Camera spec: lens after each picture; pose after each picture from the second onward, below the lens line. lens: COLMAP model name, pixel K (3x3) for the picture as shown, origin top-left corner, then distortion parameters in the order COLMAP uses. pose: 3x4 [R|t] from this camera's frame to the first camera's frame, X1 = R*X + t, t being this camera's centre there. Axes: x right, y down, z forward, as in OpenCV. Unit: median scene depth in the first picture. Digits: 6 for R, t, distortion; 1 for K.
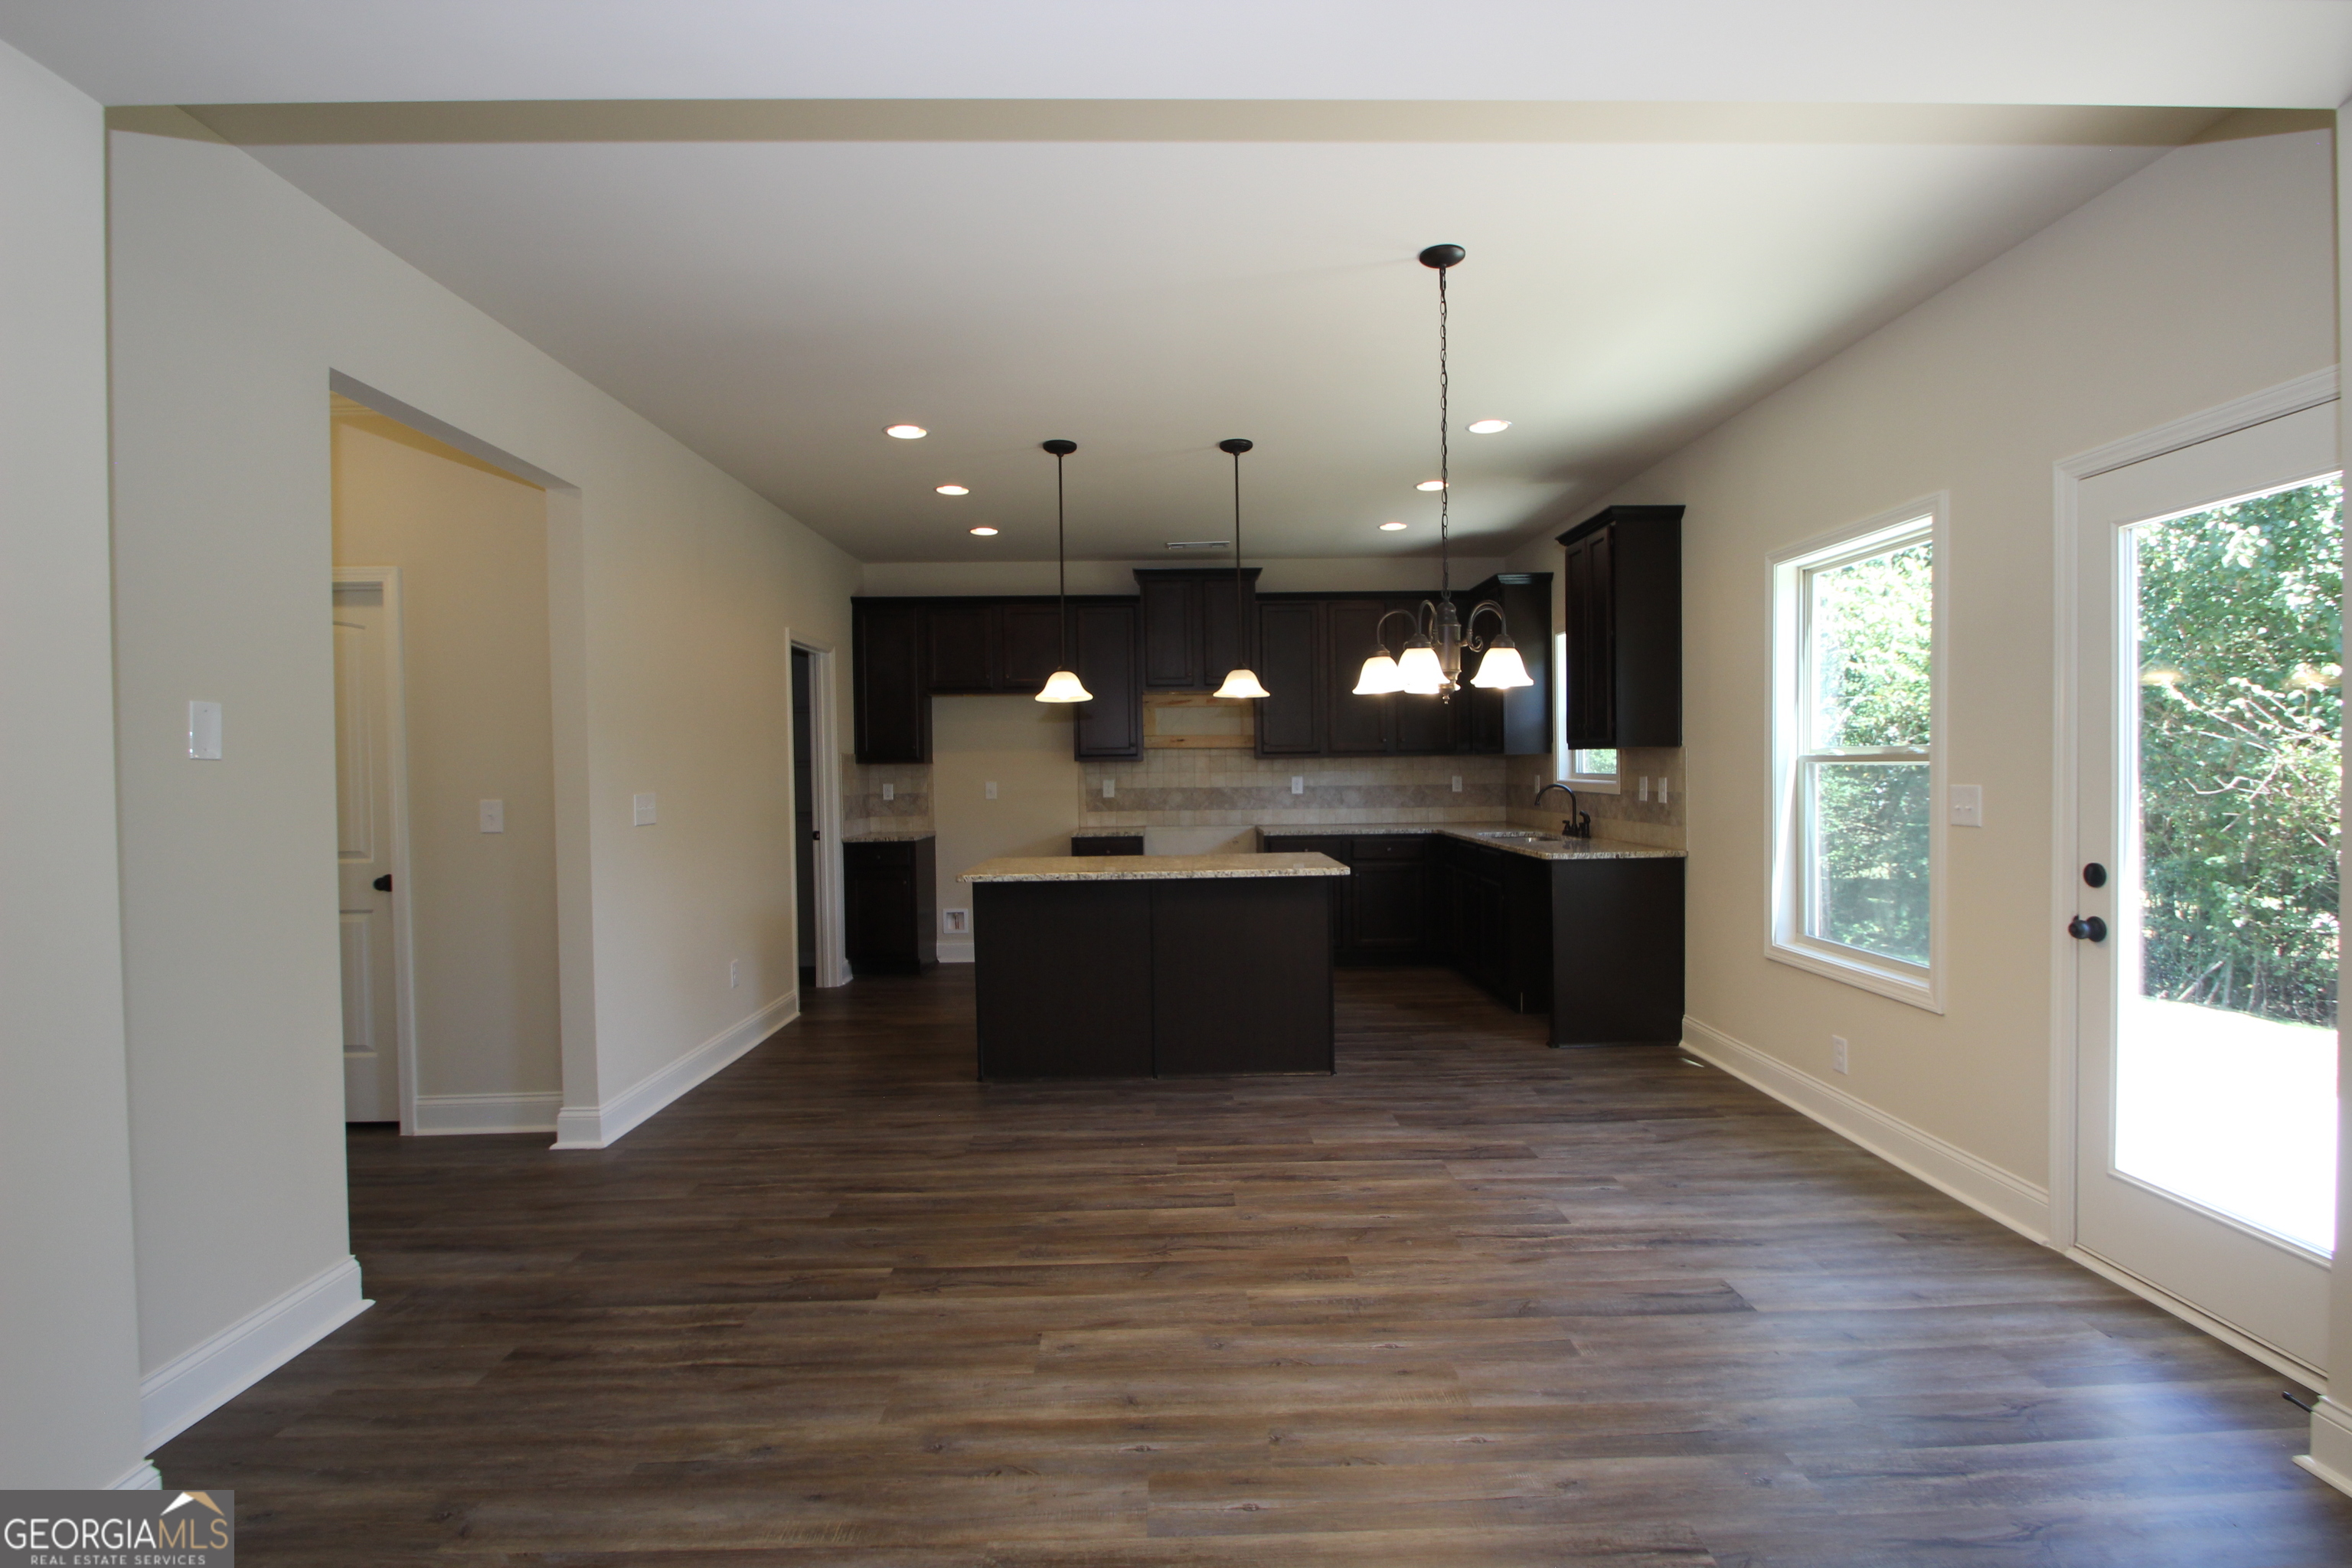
lens RADIAL K [[1095.3, 0, 1197.0], [0, 1095.3, 774.5], [0, 0, 1]] dist [0.009301, -0.015209]
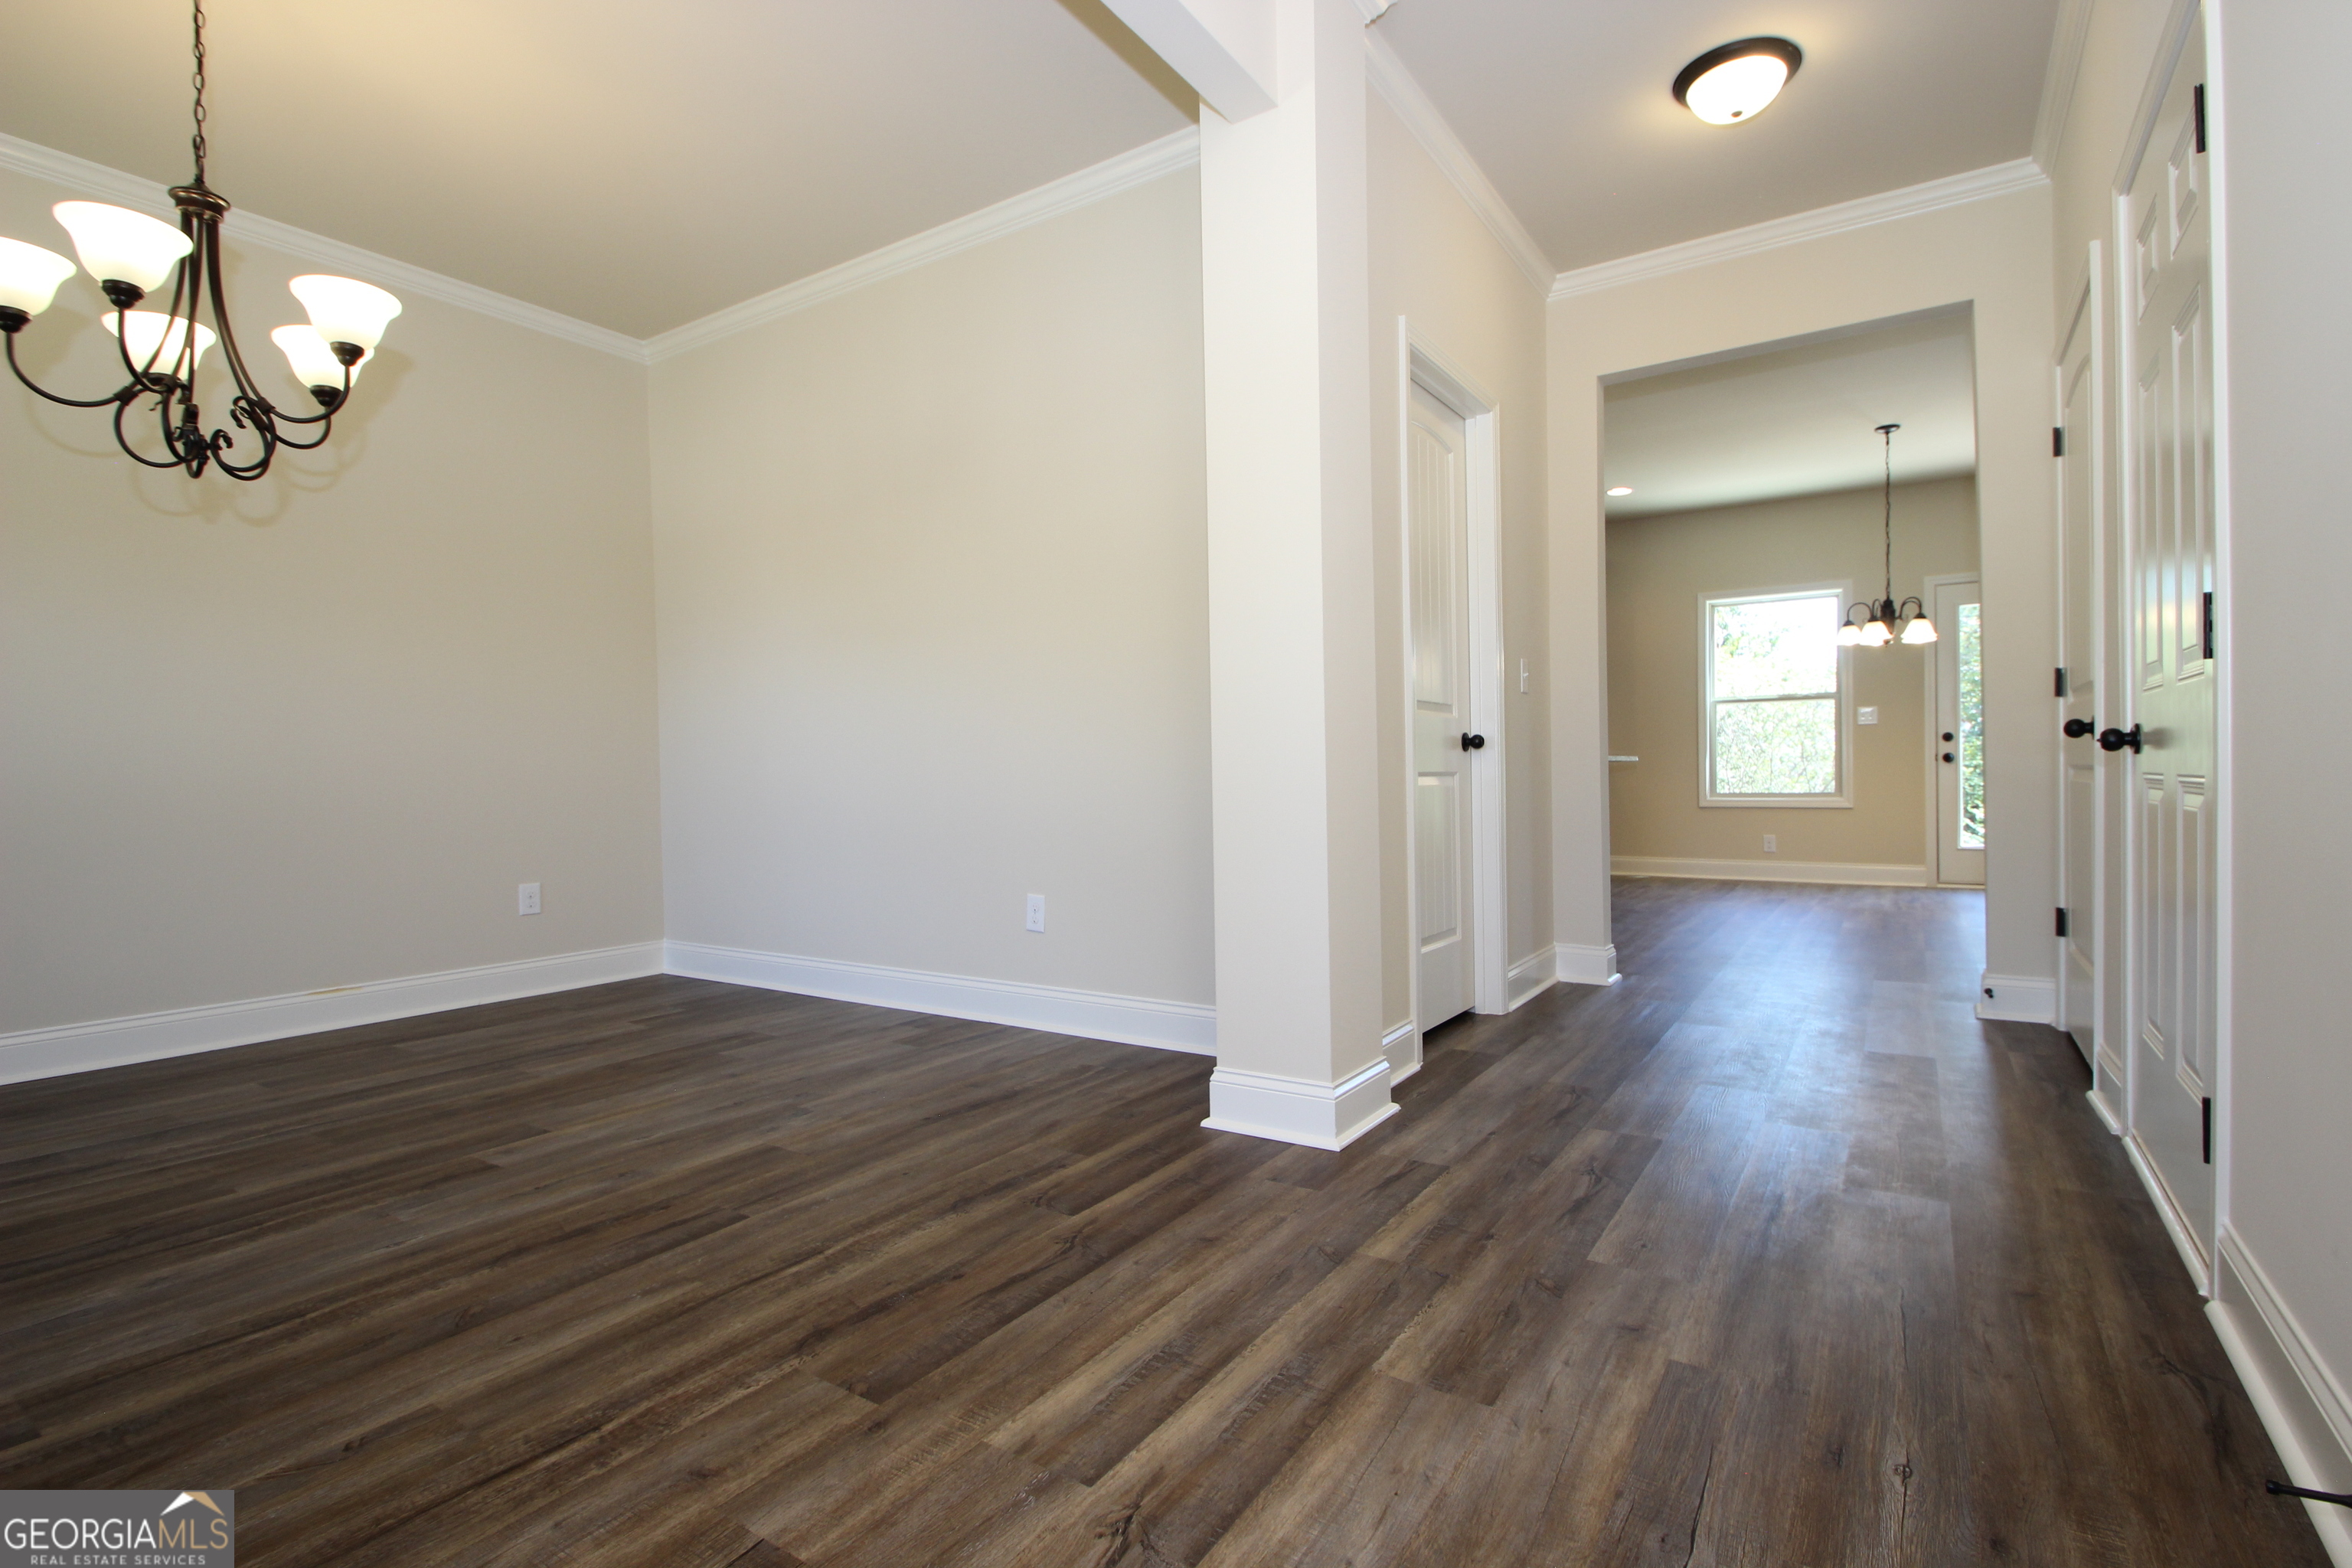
lens RADIAL K [[1095.3, 0, 1189.9], [0, 1095.3, 792.2], [0, 0, 1]] dist [0.009301, -0.015209]
pose [[0.568556, -0.007783, 0.822608, -1.206478], [0.015131, 0.999885, -0.000998, 0.101073], [-0.822506, 0.013014, 0.568608, 0.510775]]
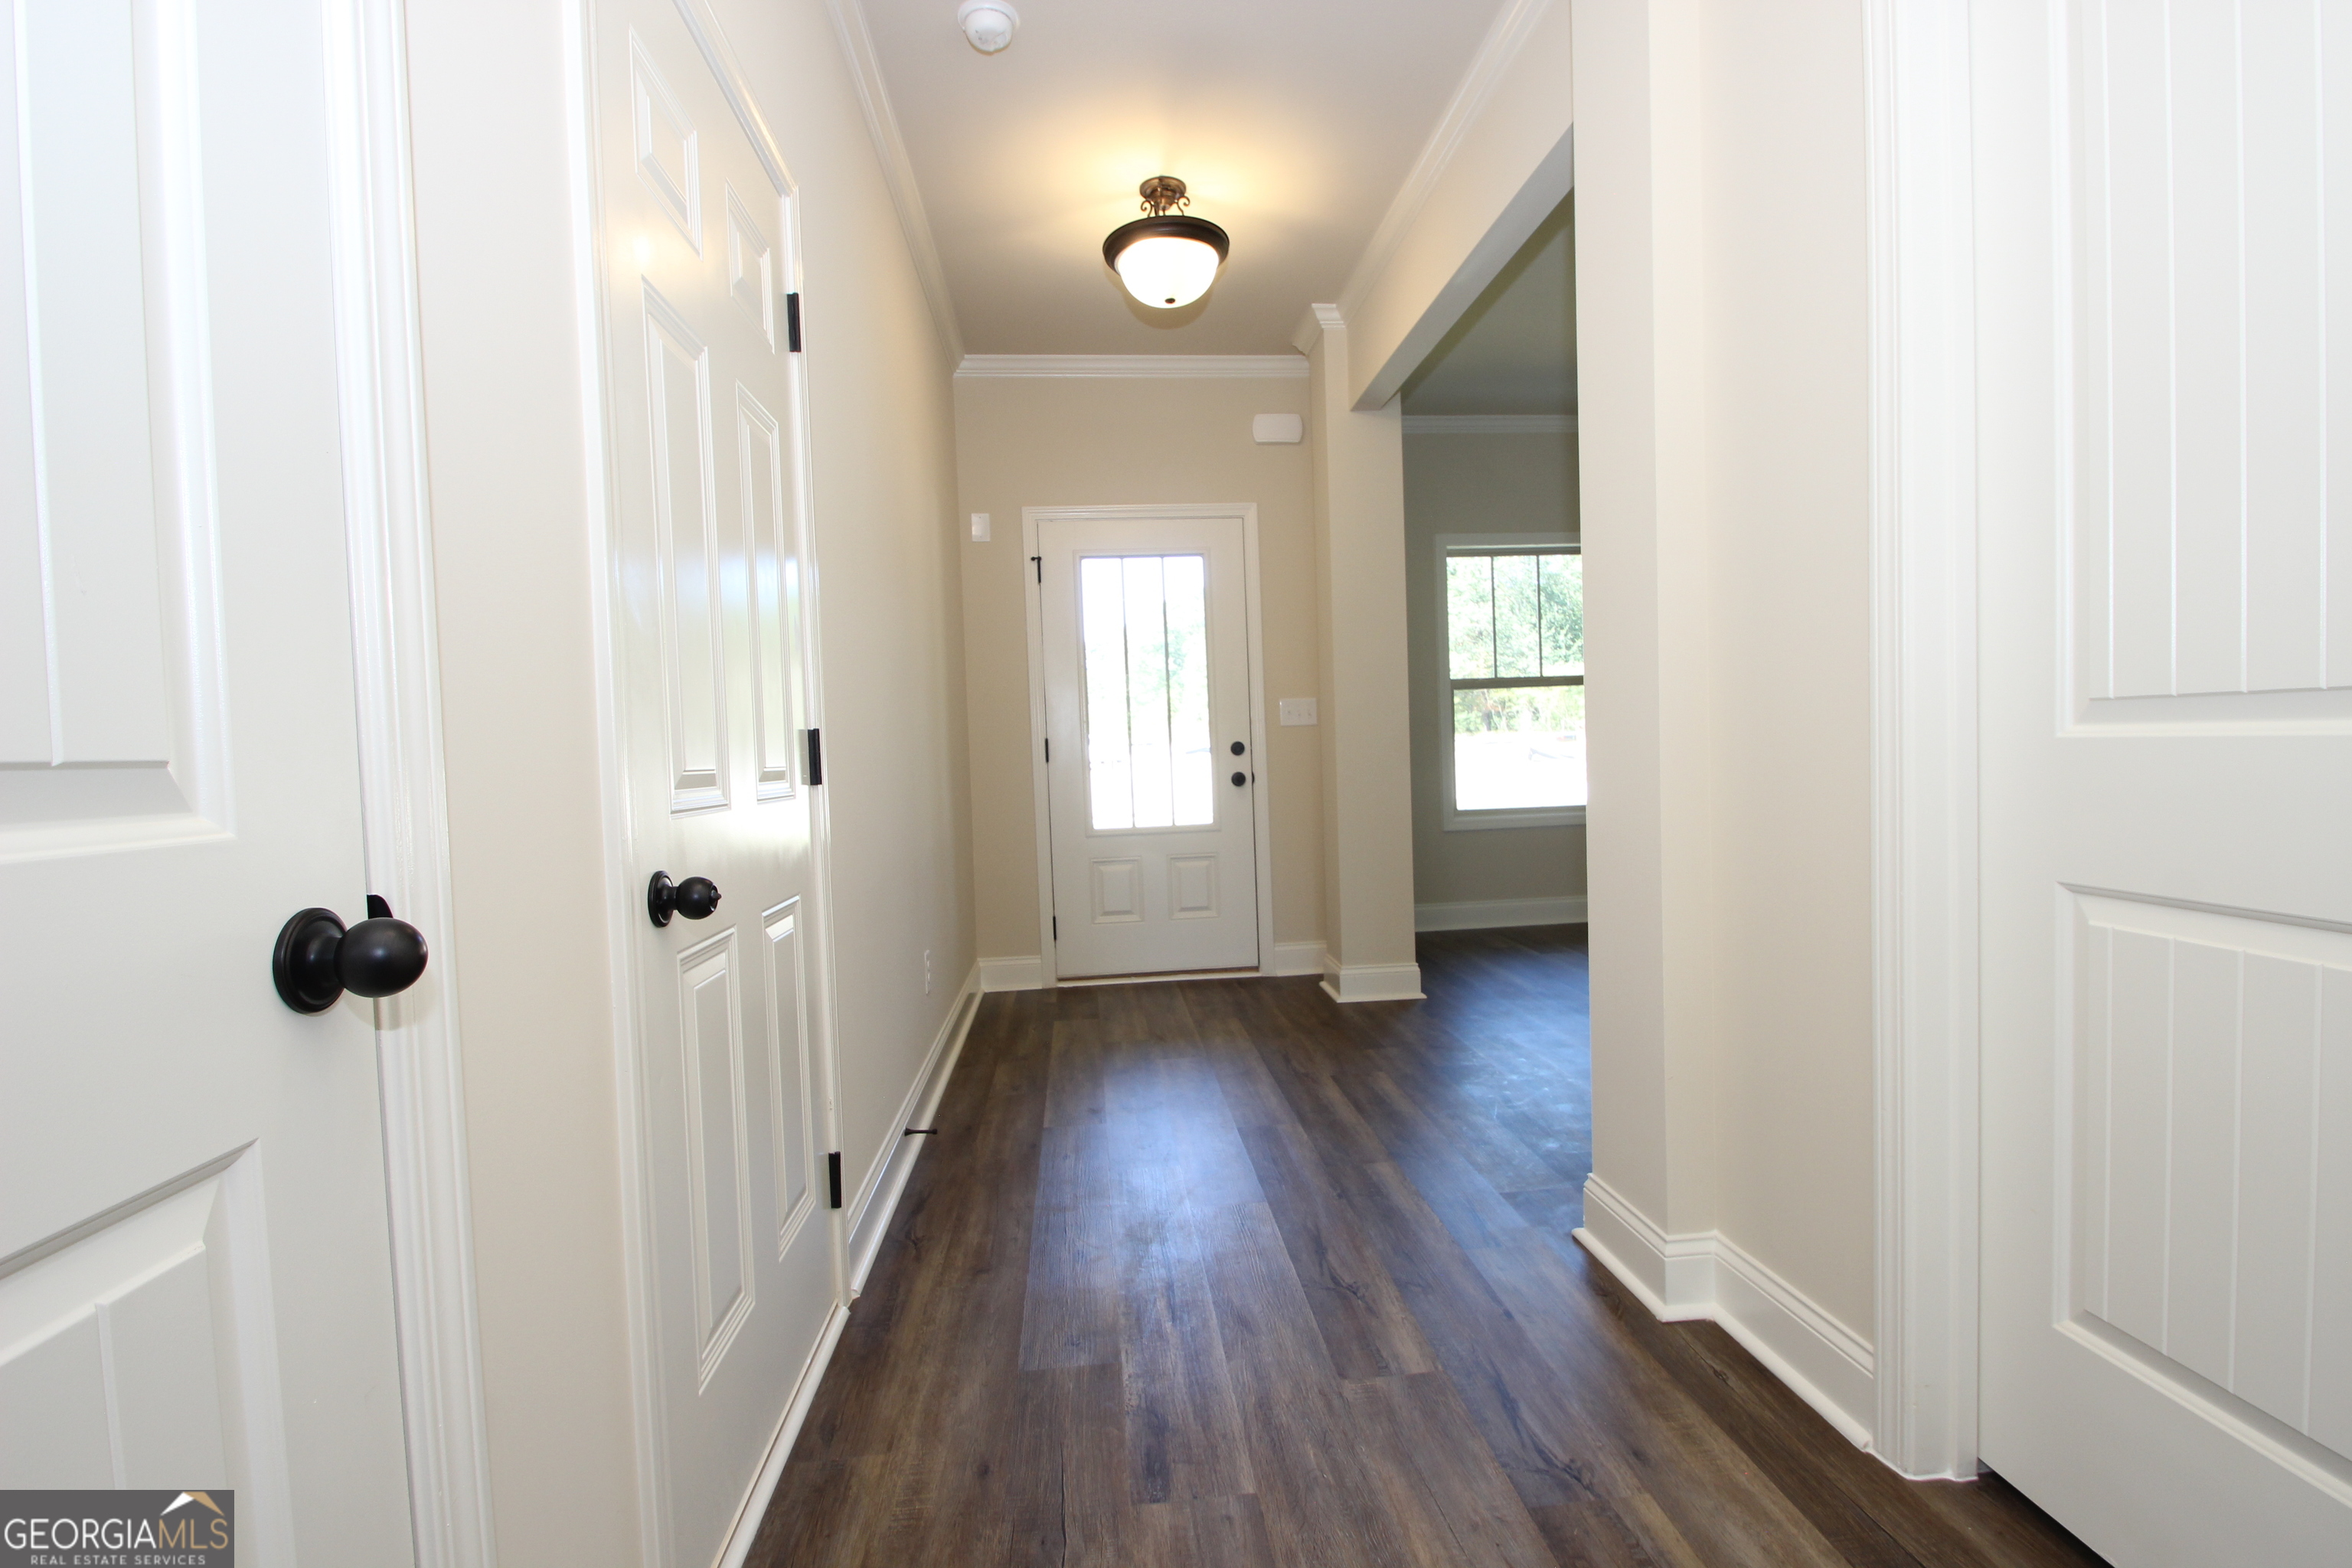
lens RADIAL K [[1095.3, 0, 1191.9], [0, 1095.3, 786.9], [0, 0, 1]] dist [0.009301, -0.015209]
pose [[0.074695, 0.047848, -0.996058, -0.417942], [0.025757, 0.998422, 0.049893, 0.053427], [0.996874, -0.029382, 0.073345, 0.545983]]
